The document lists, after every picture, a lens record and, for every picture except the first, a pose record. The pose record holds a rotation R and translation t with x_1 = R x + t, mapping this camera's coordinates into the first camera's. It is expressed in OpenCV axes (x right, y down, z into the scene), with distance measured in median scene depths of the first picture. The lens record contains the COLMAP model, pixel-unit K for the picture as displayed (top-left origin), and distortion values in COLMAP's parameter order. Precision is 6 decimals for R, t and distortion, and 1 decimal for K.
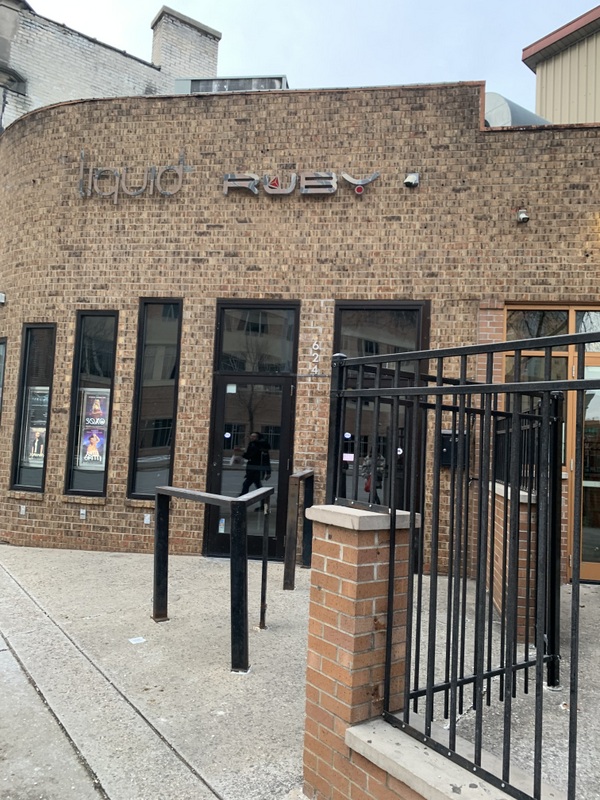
lens RADIAL K [[599.3, 0, 300.0], [0, 599.3, 415.9], [0, 0, 1]] dist [0.025395, -0.048065]
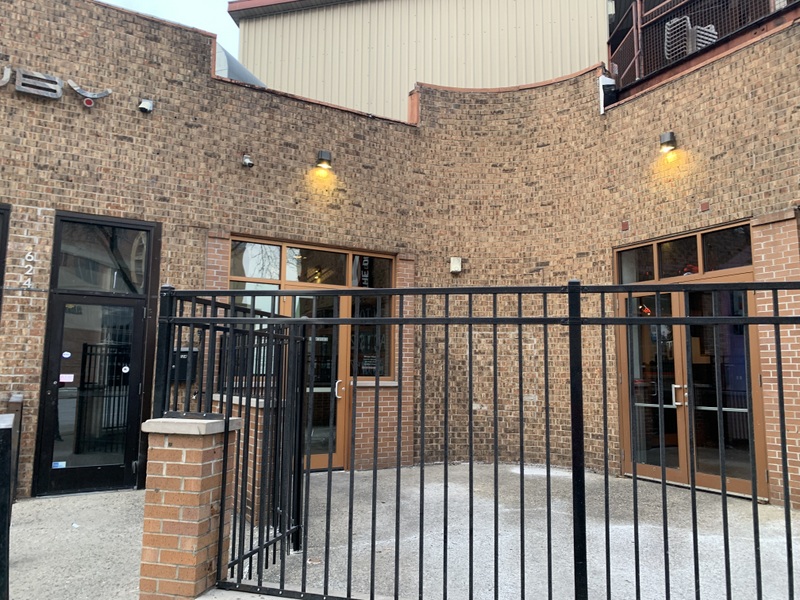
lens RADIAL K [[599.3, 0, 400.0], [0, 599.3, 300.0], [0, 0, 1]] dist [0.025395, -0.048065]
pose [[0.776754, 0.038103, 0.628651, -0.111657], [-0.006272, 0.998587, -0.052776, -0.006835], [-0.629773, 0.037051, 0.775895, -0.065807]]
